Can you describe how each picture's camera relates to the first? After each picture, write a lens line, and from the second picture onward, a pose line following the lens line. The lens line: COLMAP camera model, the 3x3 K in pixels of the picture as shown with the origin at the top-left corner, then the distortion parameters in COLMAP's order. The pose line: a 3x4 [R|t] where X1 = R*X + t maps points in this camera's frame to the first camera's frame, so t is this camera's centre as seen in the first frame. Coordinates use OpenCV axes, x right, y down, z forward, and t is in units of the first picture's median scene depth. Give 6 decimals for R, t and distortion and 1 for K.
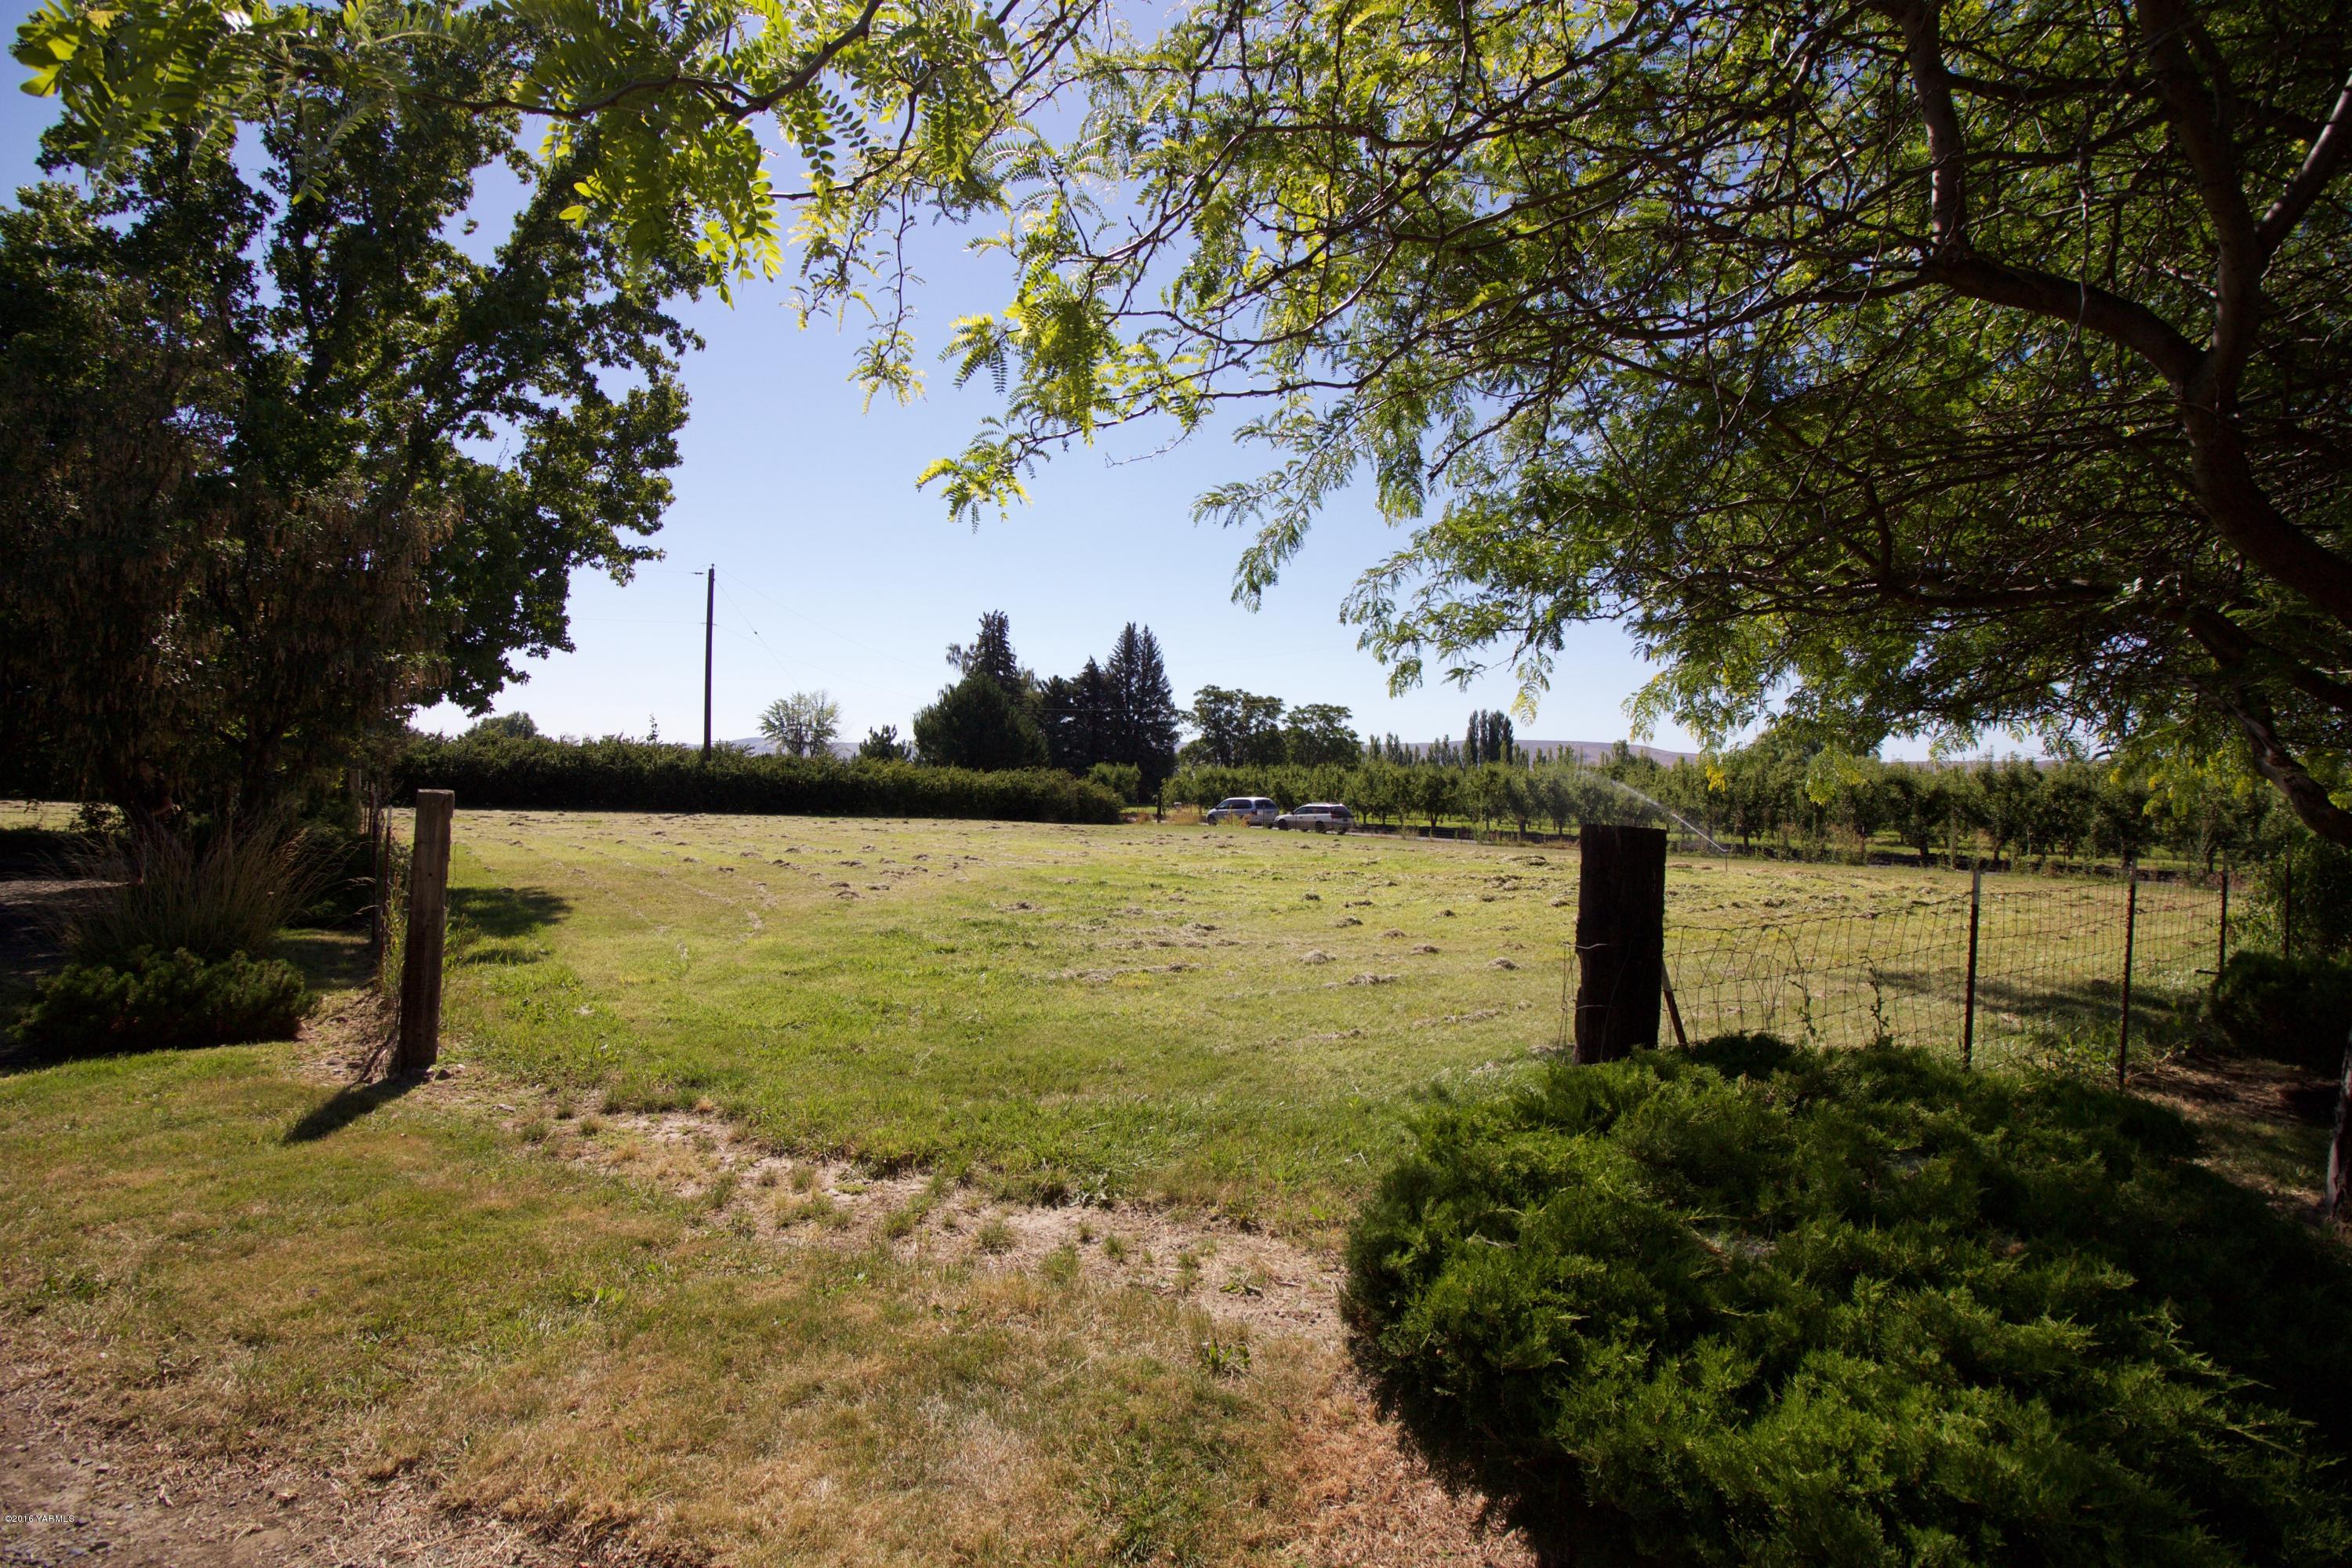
lens RADIAL K [[1110.6, 0, 1173.3], [0, 1110.6, 789.8], [0, 0, 1]] dist [-0.003537, -0.000487]
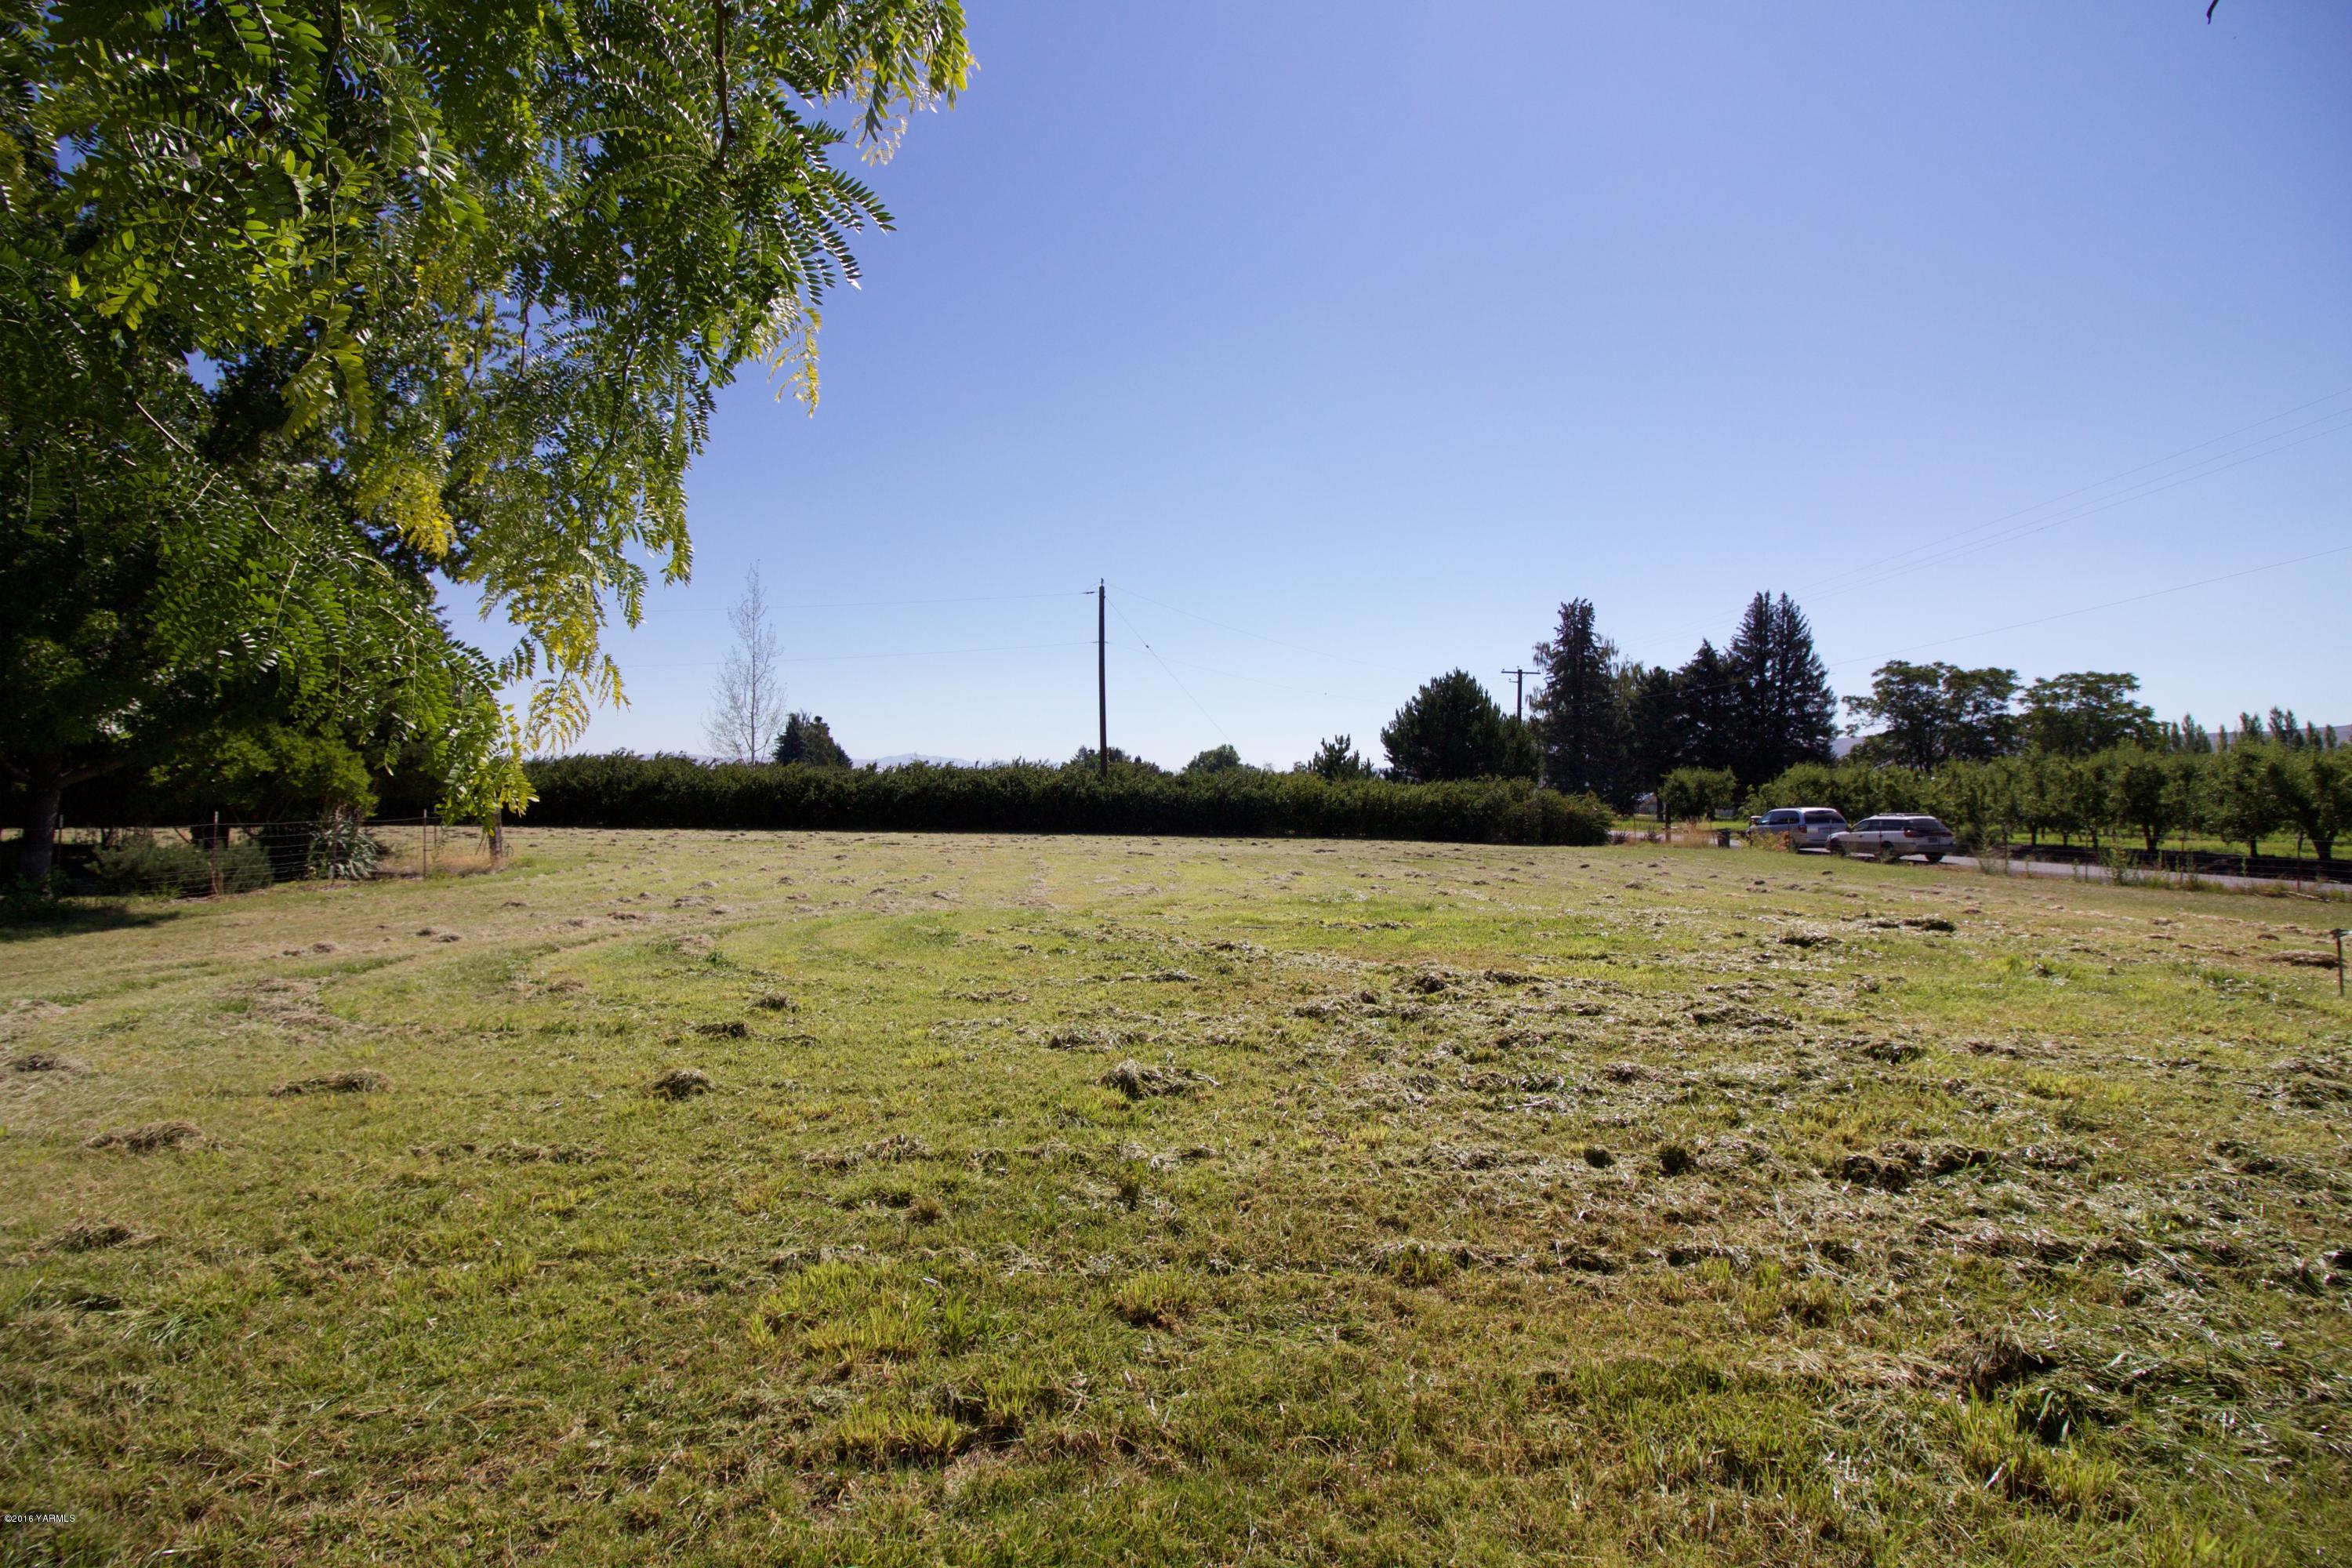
lens RADIAL K [[1110.6, 0, 1175.6], [0, 1110.6, 788.2], [0, 0, 1]] dist [-0.003537, -0.000487]
pose [[0.791230, -0.029063, -0.610827, 0.111348], [0.016163, 0.999515, -0.026620, 0.004016], [0.611305, 0.011190, 0.791316, 0.120582]]
